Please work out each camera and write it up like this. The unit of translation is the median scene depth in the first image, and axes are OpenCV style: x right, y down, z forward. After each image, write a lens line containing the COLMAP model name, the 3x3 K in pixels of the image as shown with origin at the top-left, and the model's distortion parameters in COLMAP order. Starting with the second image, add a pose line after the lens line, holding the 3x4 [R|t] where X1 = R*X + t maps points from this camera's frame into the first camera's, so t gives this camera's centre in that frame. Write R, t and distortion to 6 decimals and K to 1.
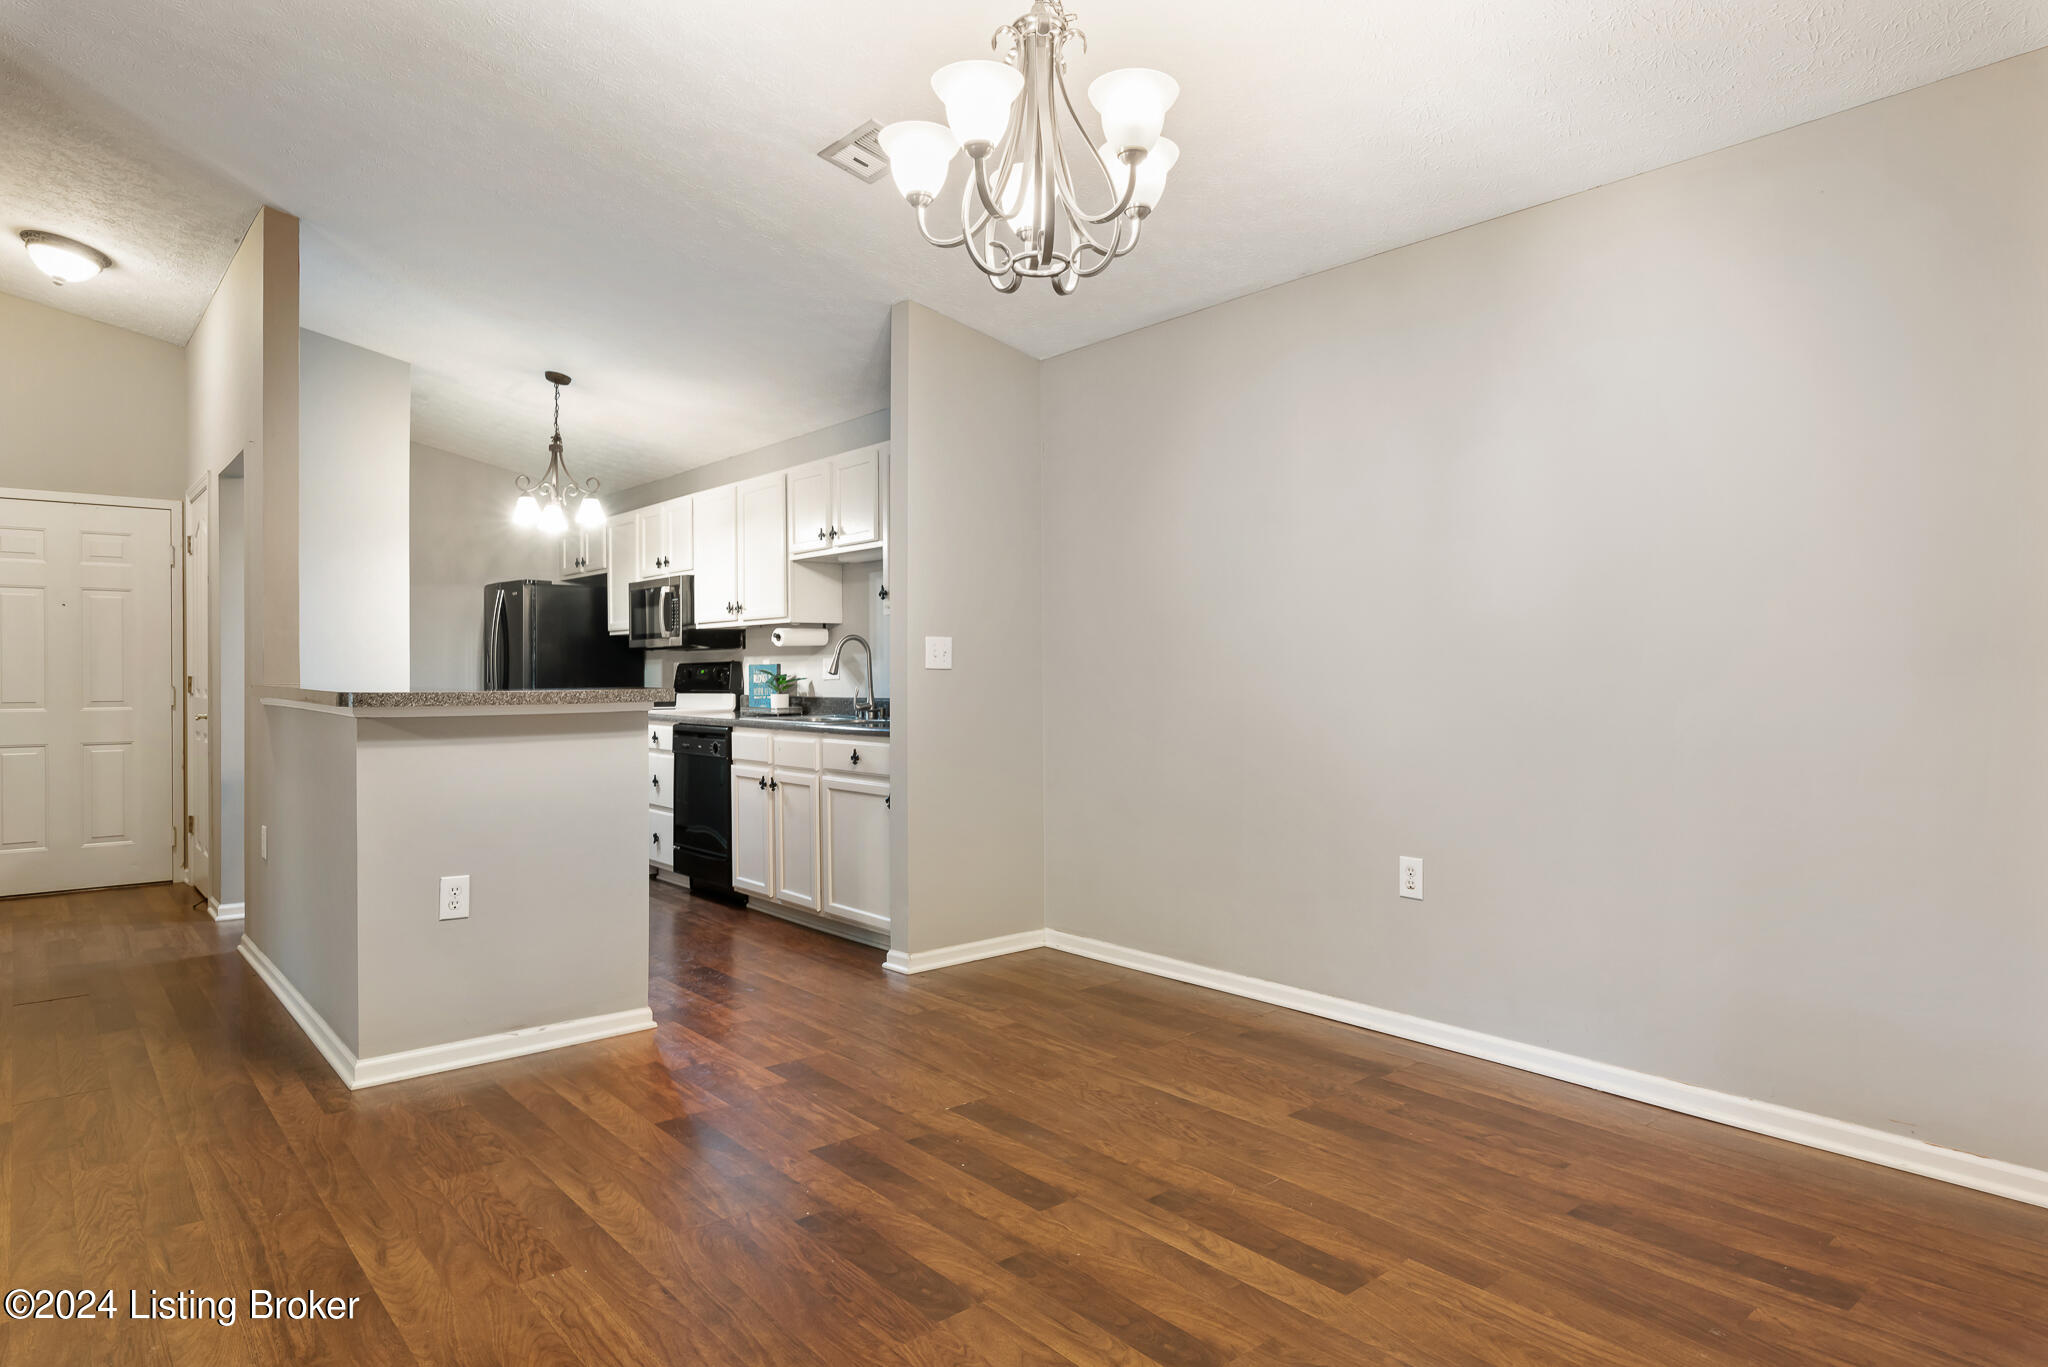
lens RADIAL K [[1183.6, 0, 1014.1], [0, 1183.6, 674.2], [0, 0, 1]] dist [0.000879, 0.002175]
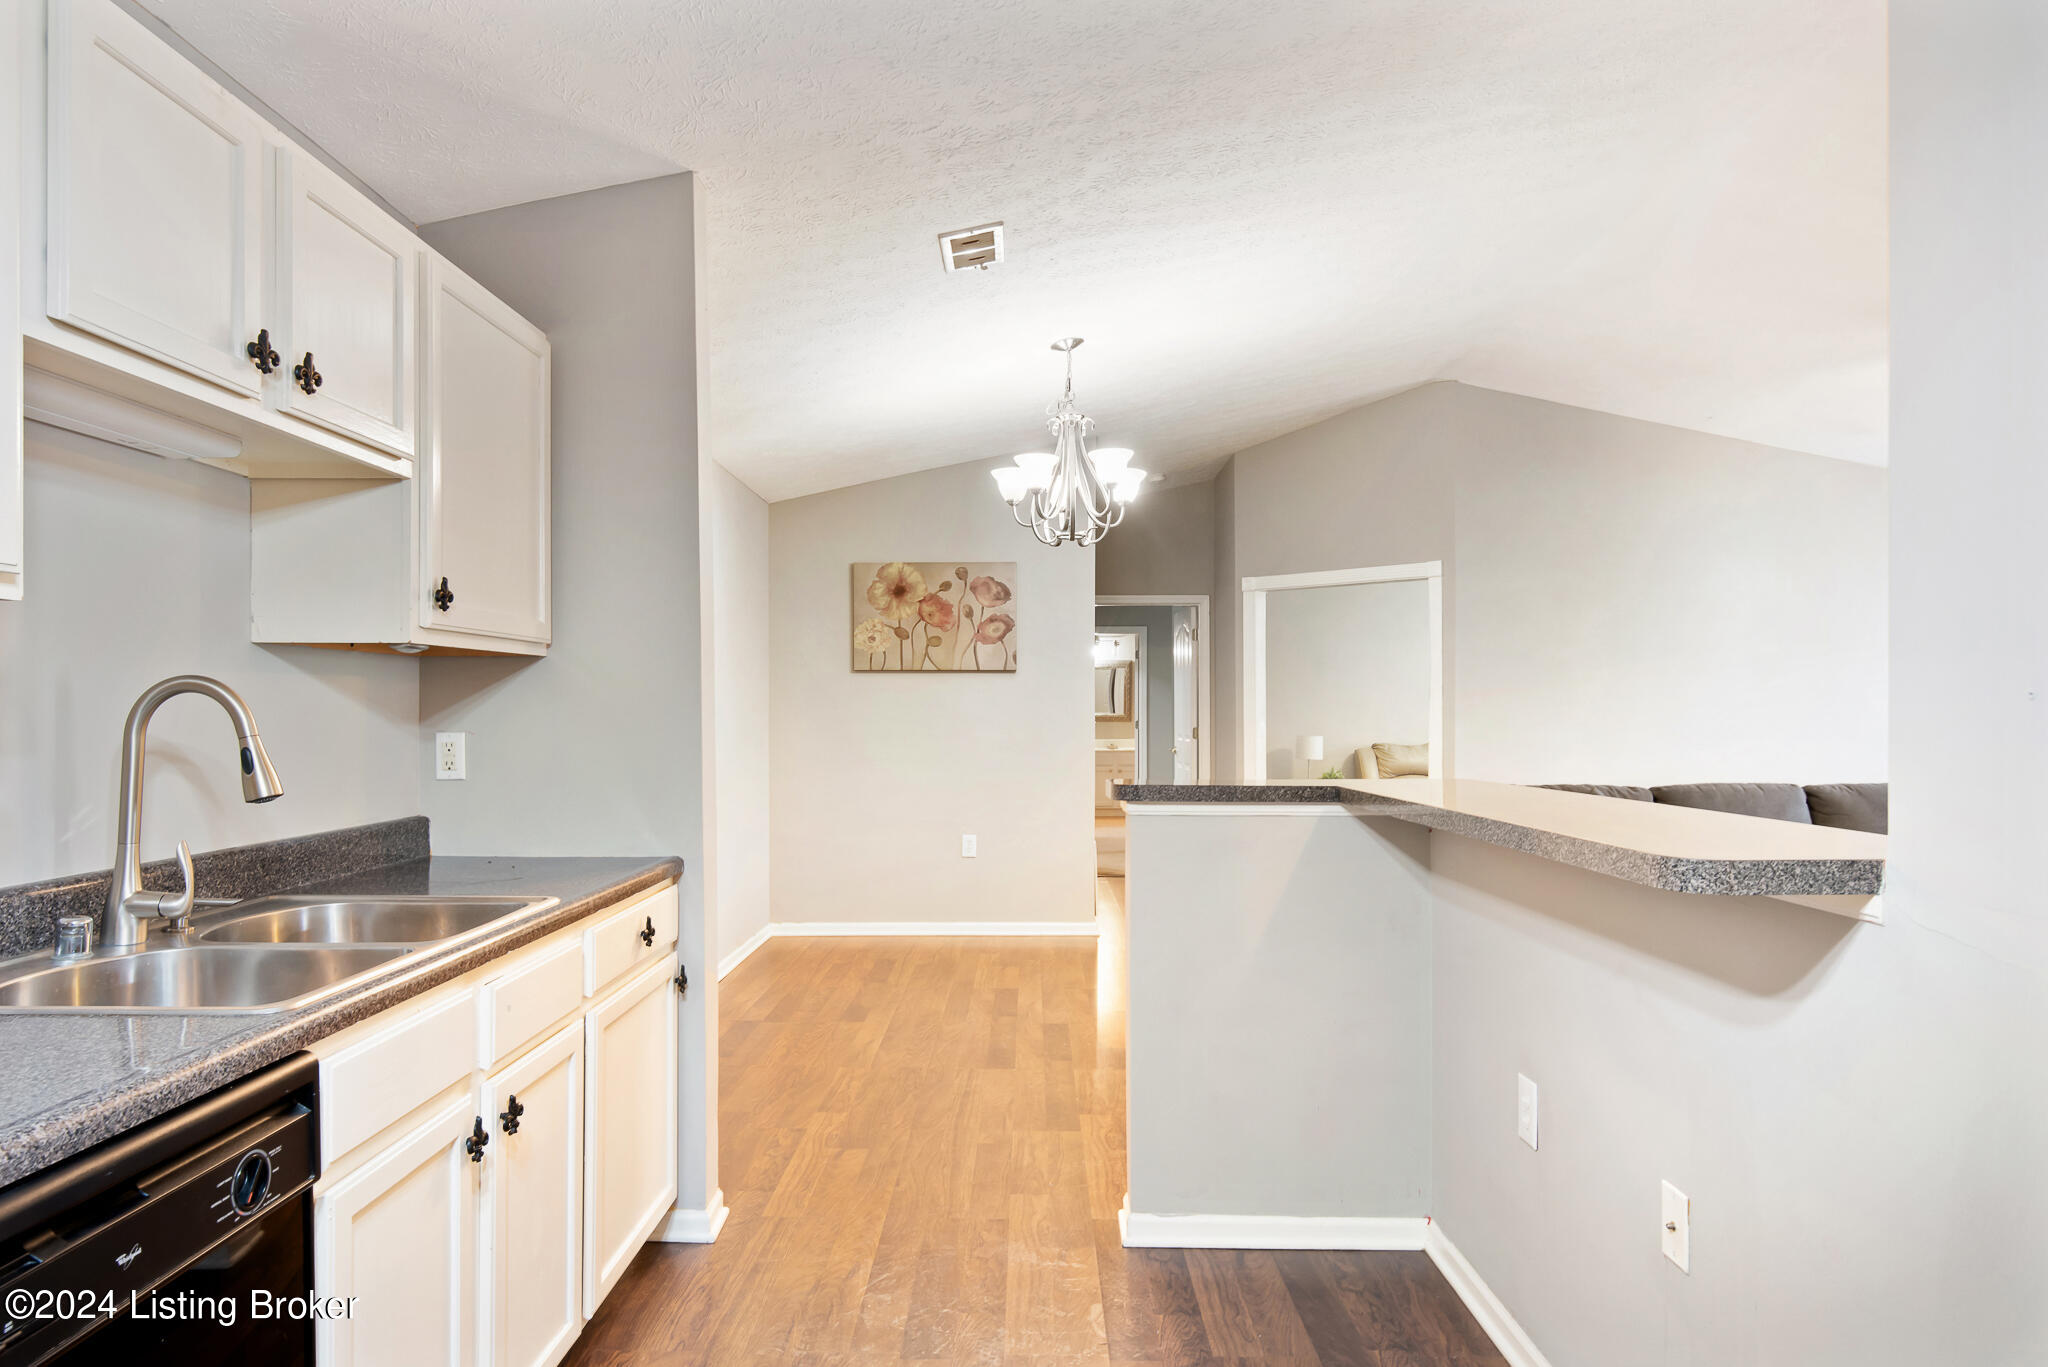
lens RADIAL K [[1183.6, 0, 1003.9], [0, 1183.6, 709.8], [0, 0, 1]] dist [0.000879, 0.002175]
pose [[-0.753401, 0.004617, 0.657545, -0.982164], [0.004401, 0.999988, -0.001980, -0.046042], [-0.657546, 0.001402, -0.753413, 2.113978]]
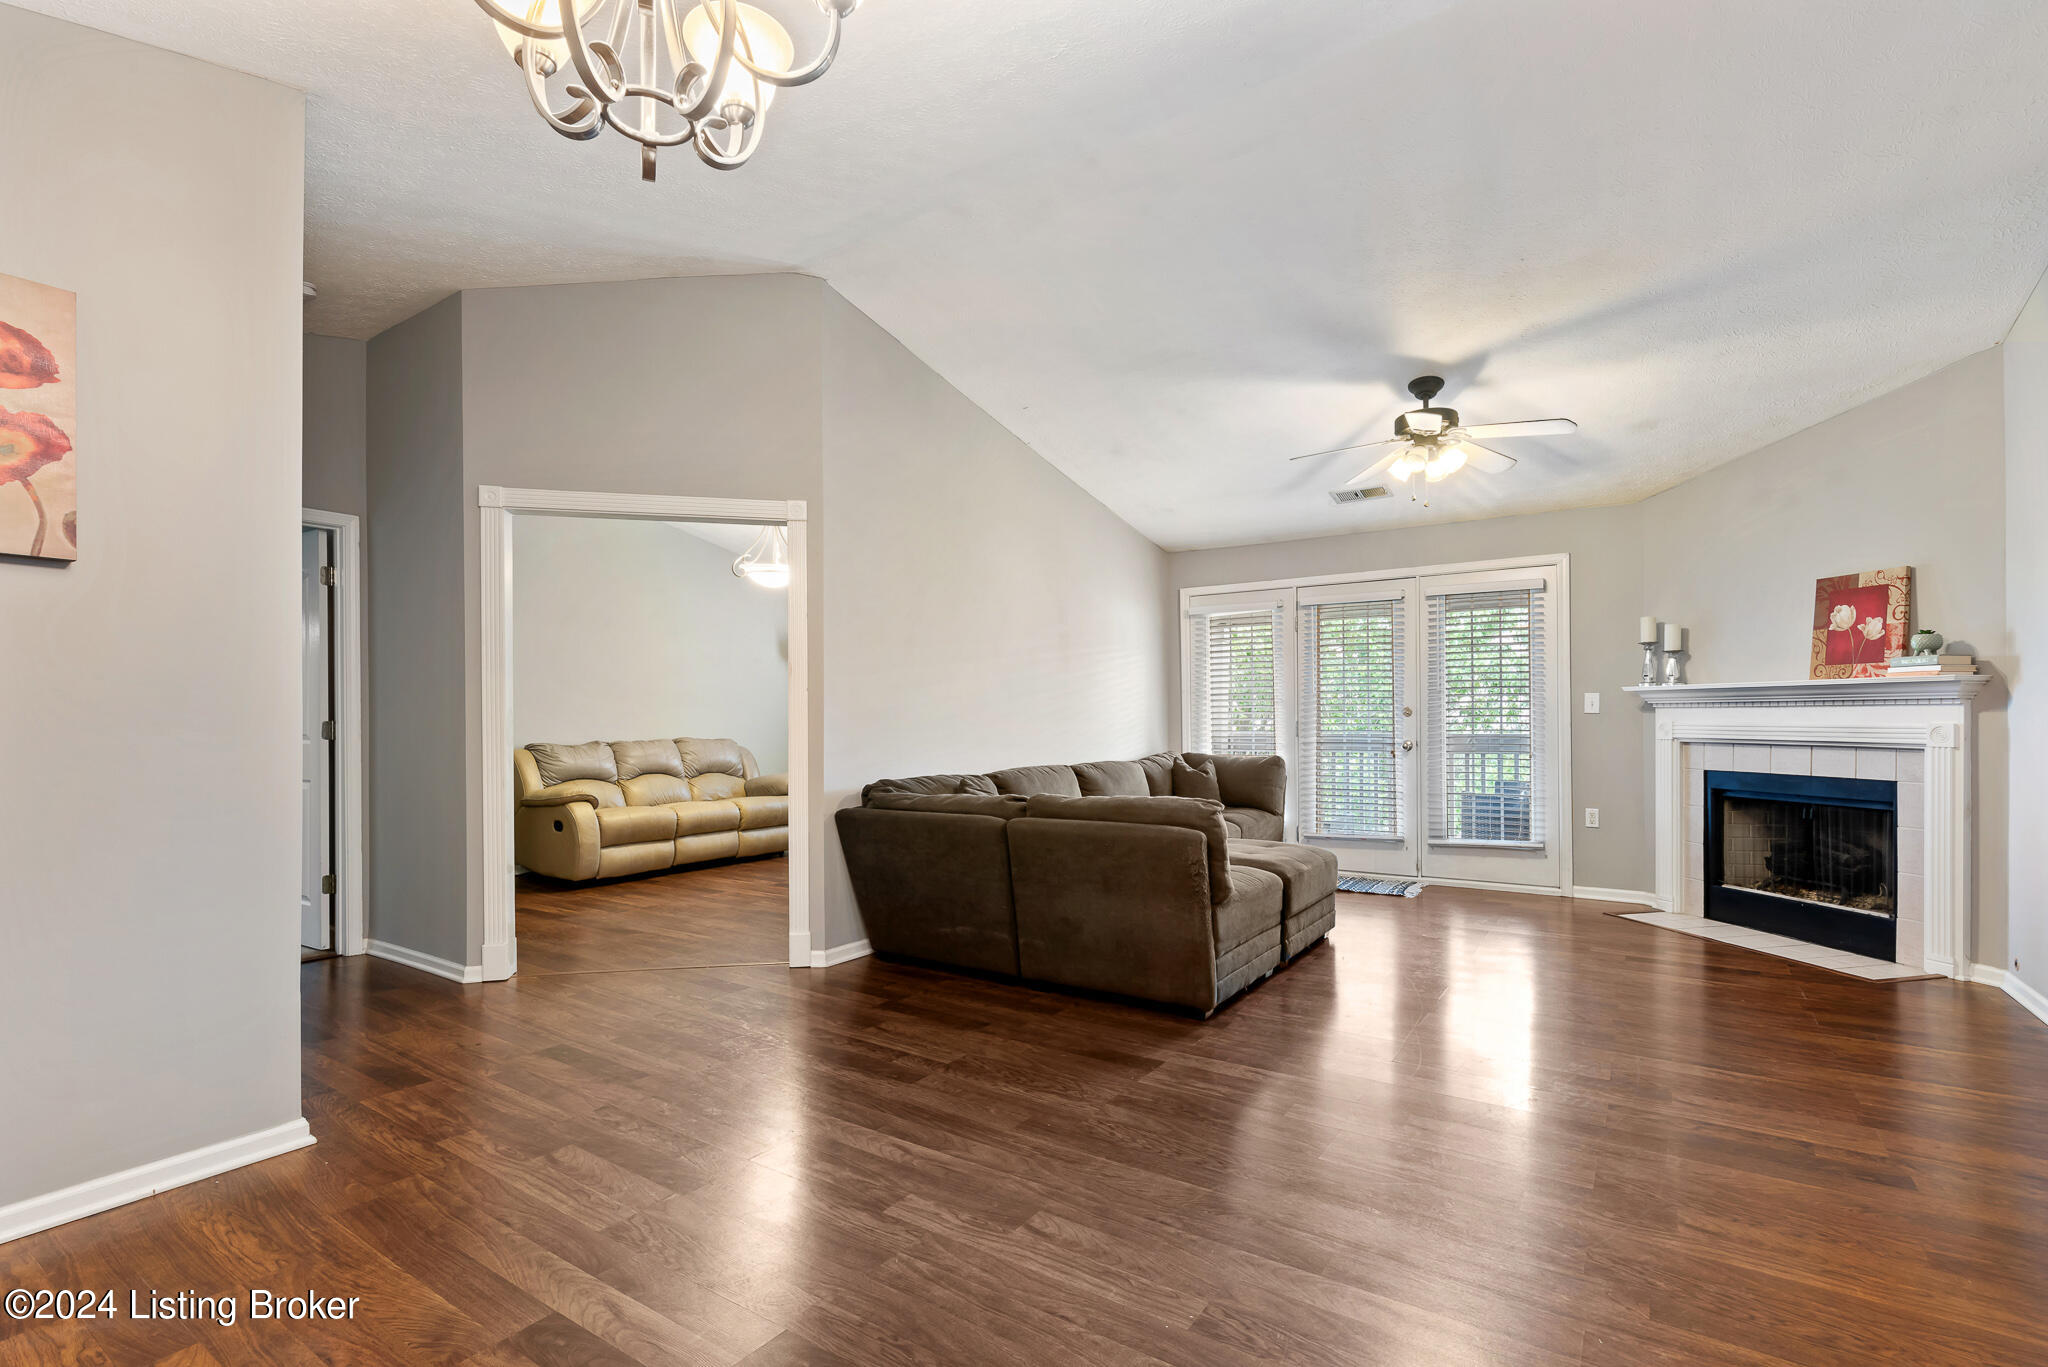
lens RADIAL K [[948.3, 0, 1017.8], [0, 948.3, 716.6], [0, 0, 1]] dist [0.005978, -0.000468]
pose [[-0.962029, 0.006056, -0.272882, -0.021870], [0.007088, 0.999971, -0.002797, 0.001017], [0.272857, -0.004625, -0.962044, 1.309592]]
